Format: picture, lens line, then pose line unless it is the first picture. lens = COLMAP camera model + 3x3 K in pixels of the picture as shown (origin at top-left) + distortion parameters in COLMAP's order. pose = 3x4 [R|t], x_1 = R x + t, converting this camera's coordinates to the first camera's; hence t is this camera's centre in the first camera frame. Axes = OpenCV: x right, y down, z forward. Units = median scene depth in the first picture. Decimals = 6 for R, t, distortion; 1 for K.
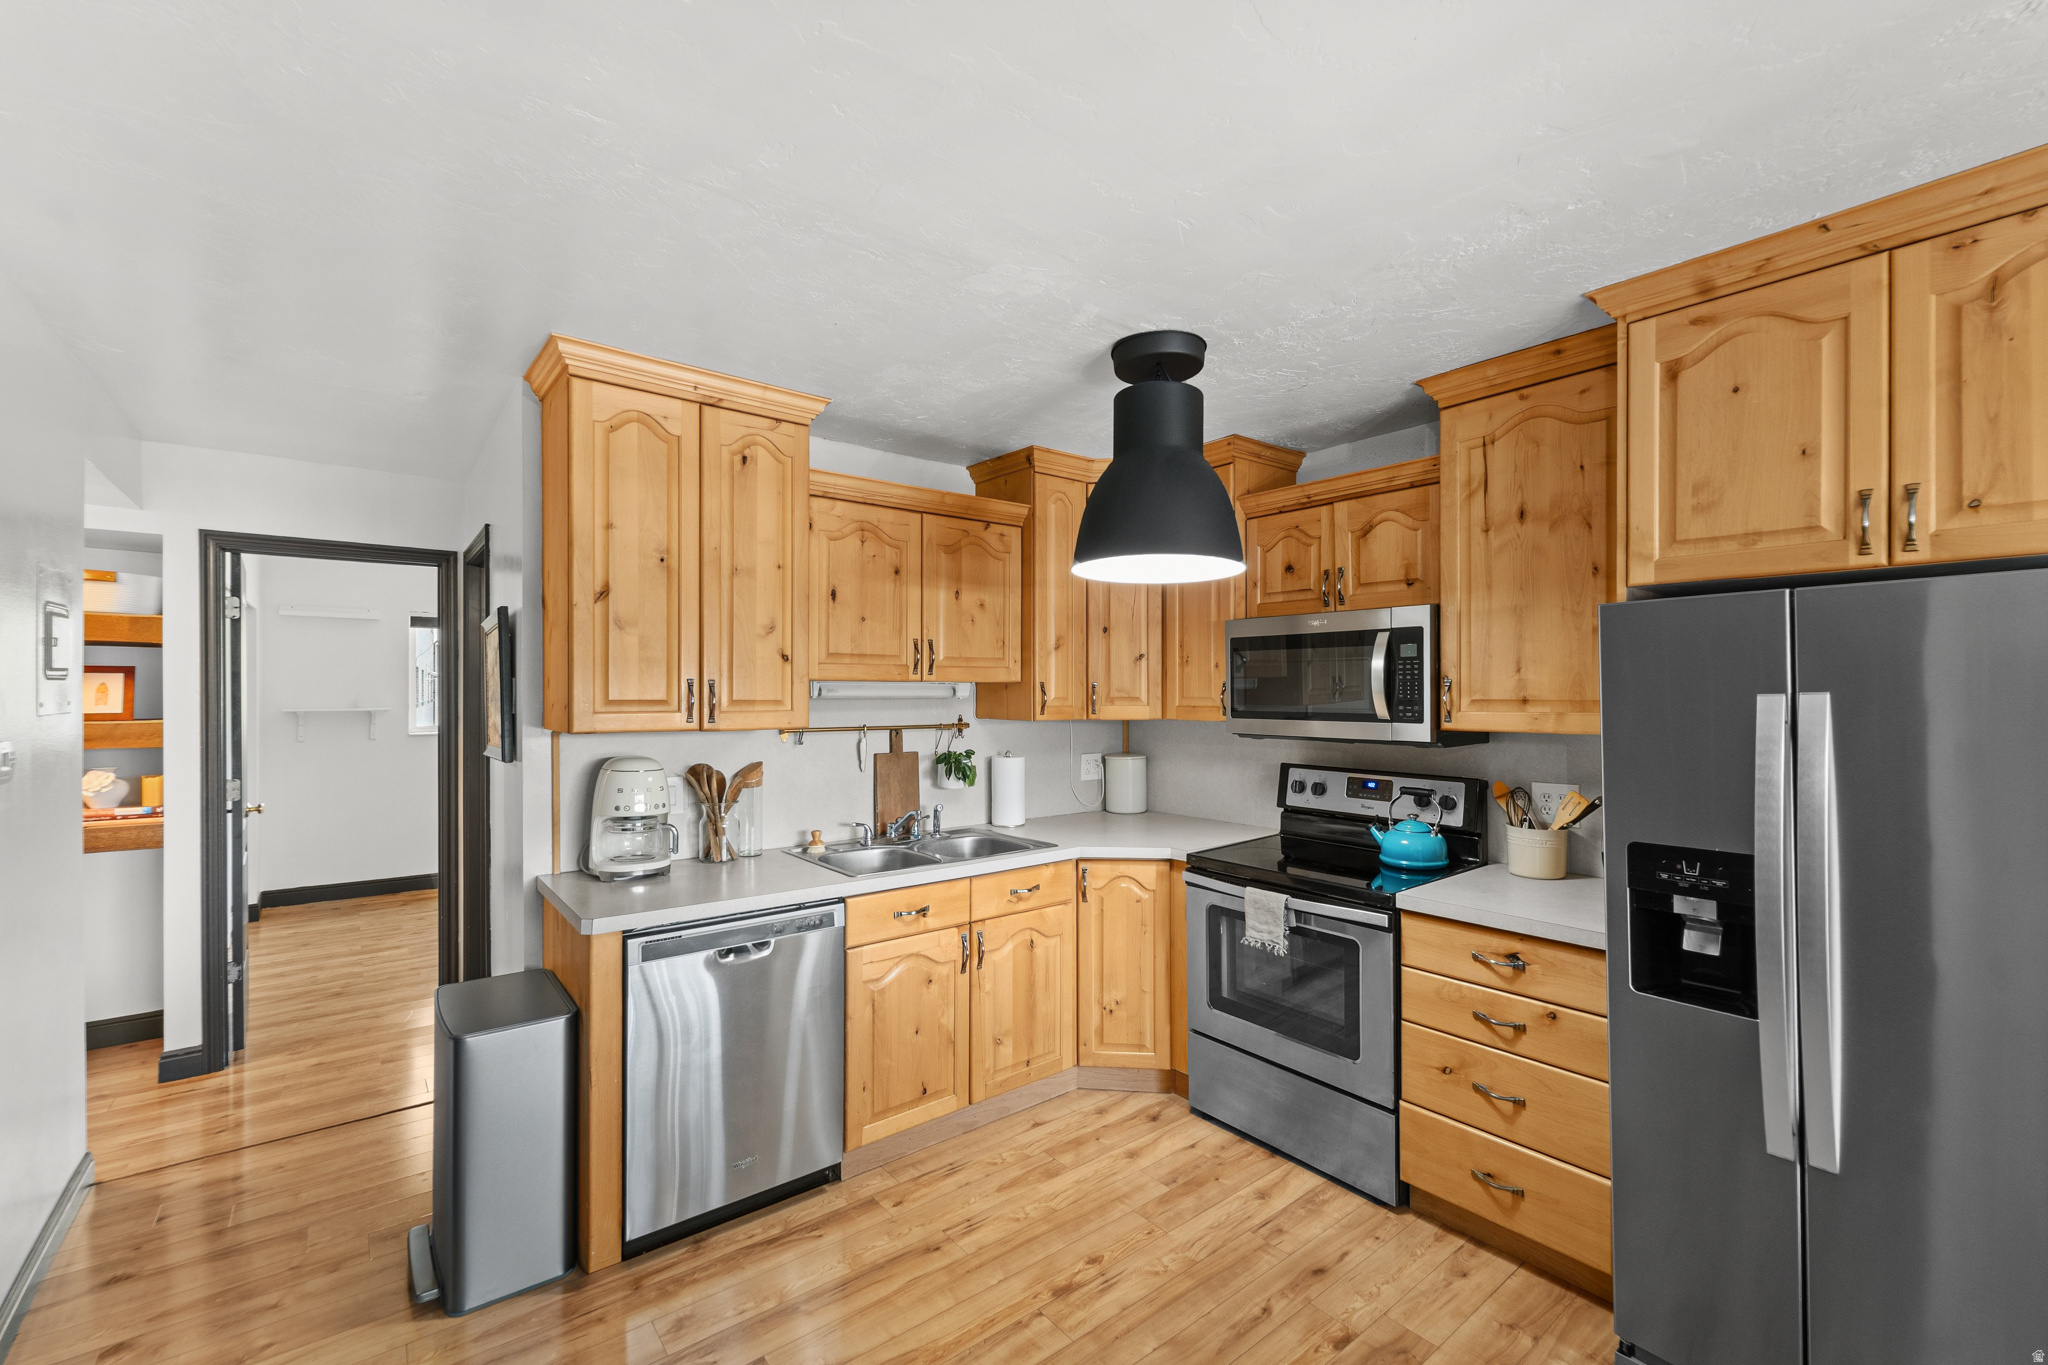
lens RADIAL K [[856.6, 0, 1034.9], [0, 856.6, 691.7], [0, 0, 1]] dist [0.002389, -0.000983]
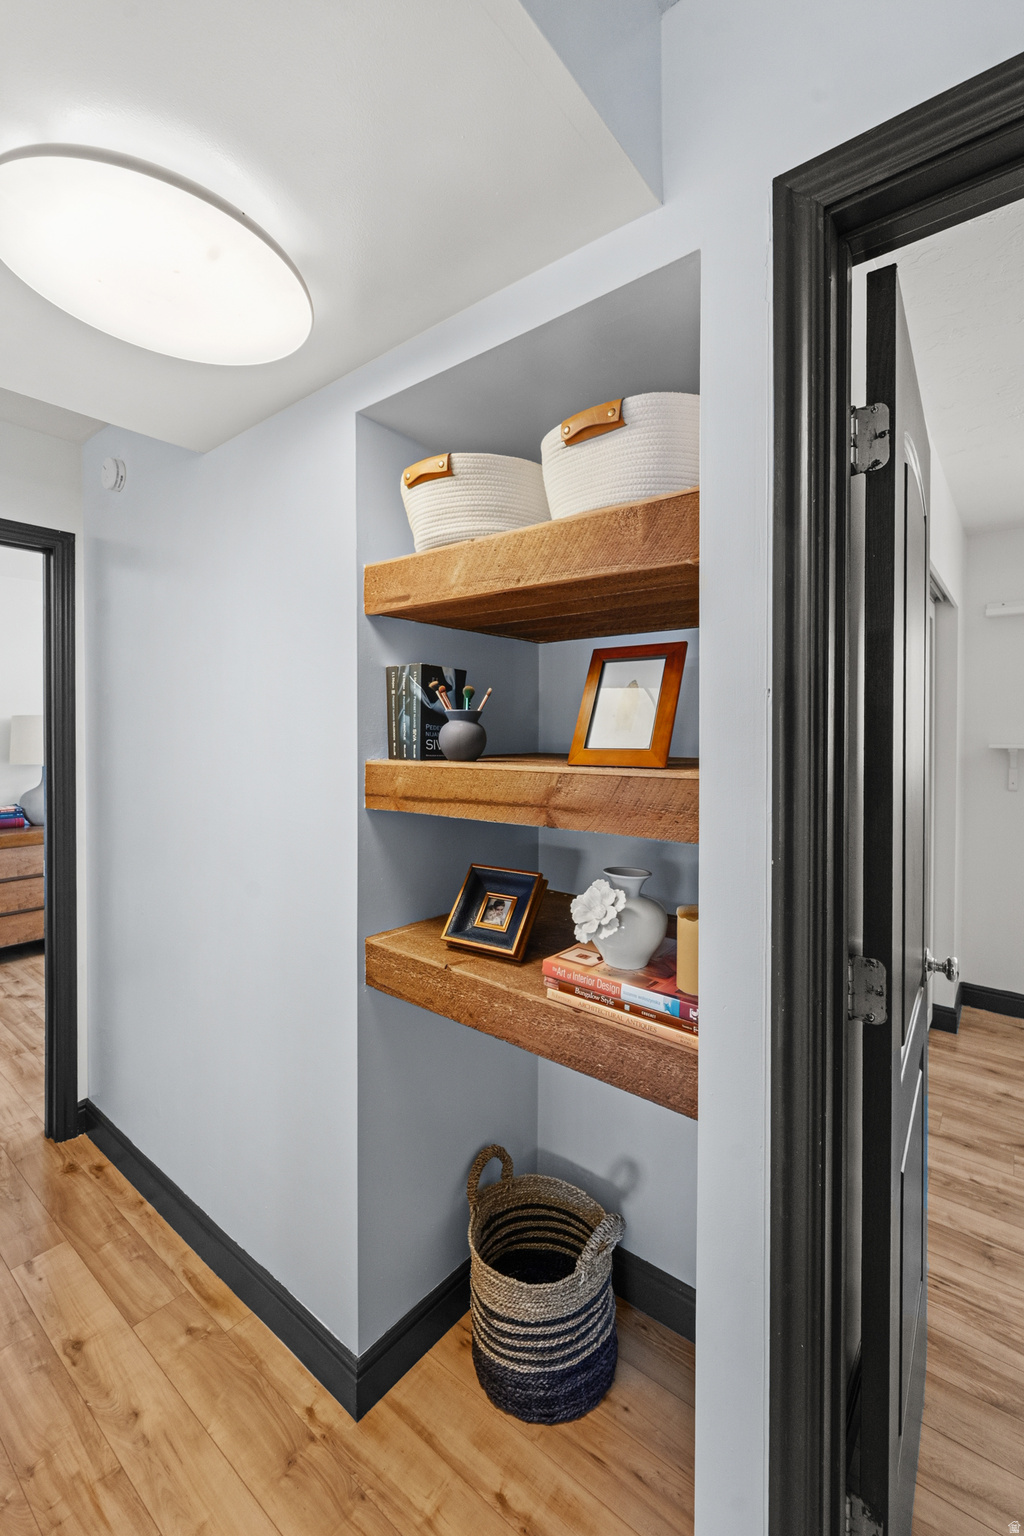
lens RADIAL K [[642.4, 0, 502.9], [0, 642.4, 736.3], [0, 0, 1]] dist [0.002389, -0.000983]
pose [[0.212945, 0.012639, -0.976983, -0.912263], [-0.003599, 0.999920, 0.012151, 0.017439], [0.977058, 0.000928, 0.212973, 1.021145]]
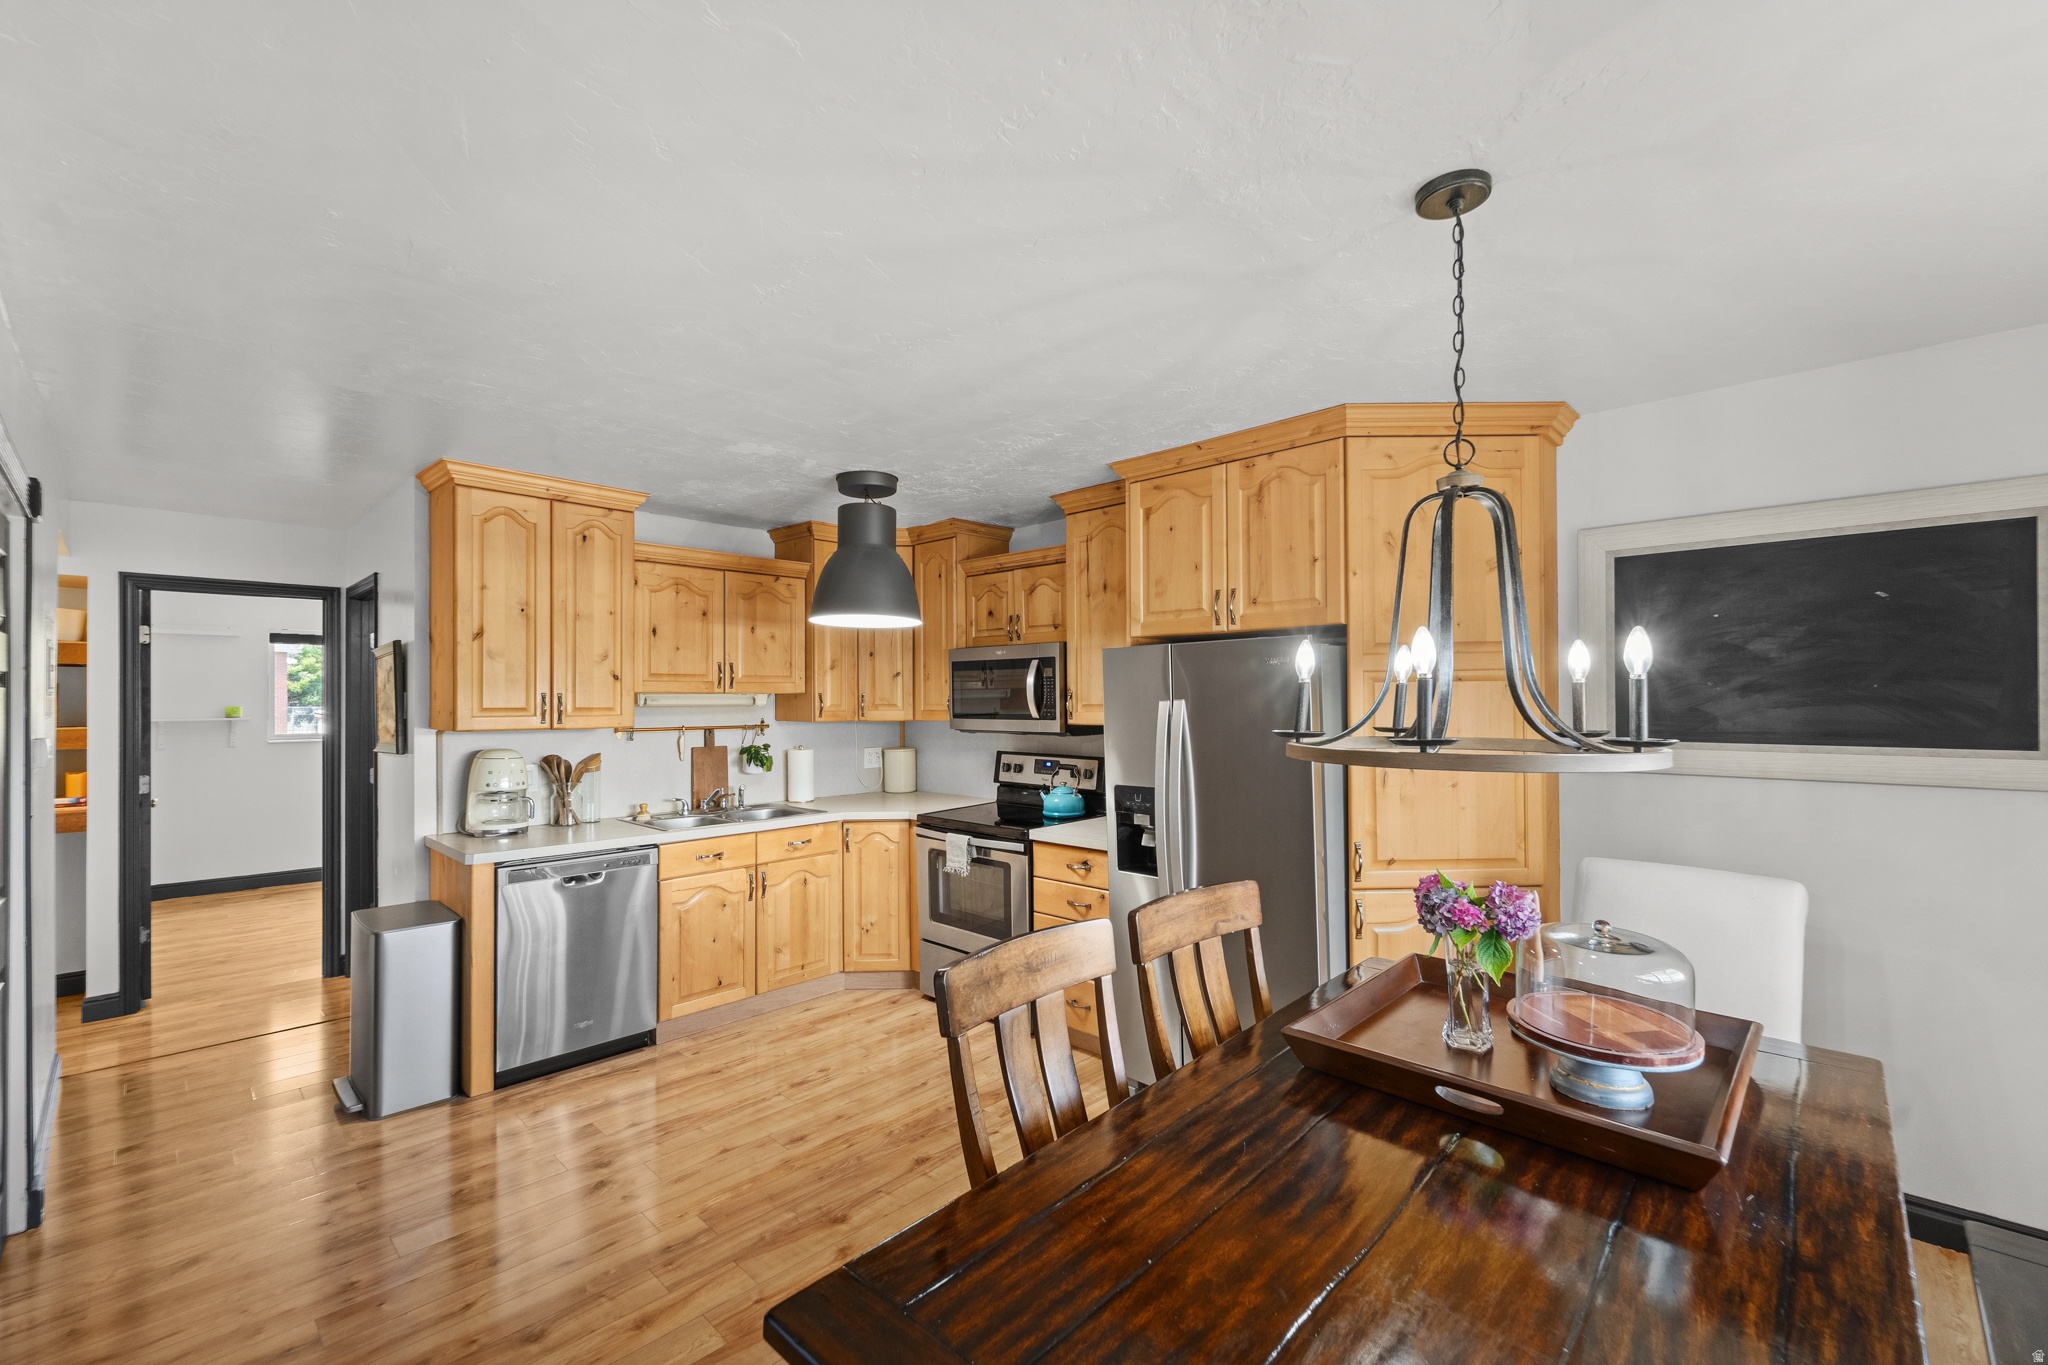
lens RADIAL K [[856.4, 0, 1031.7], [0, 856.4, 690.7], [0, 0, 1]] dist [0.002208, -0.000166]
pose [[0.991380, -0.003259, 0.130979, 0.196495], [0.004518, 0.999946, -0.009313, -0.001565], [-0.130942, 0.009824, 0.991341, -0.472377]]
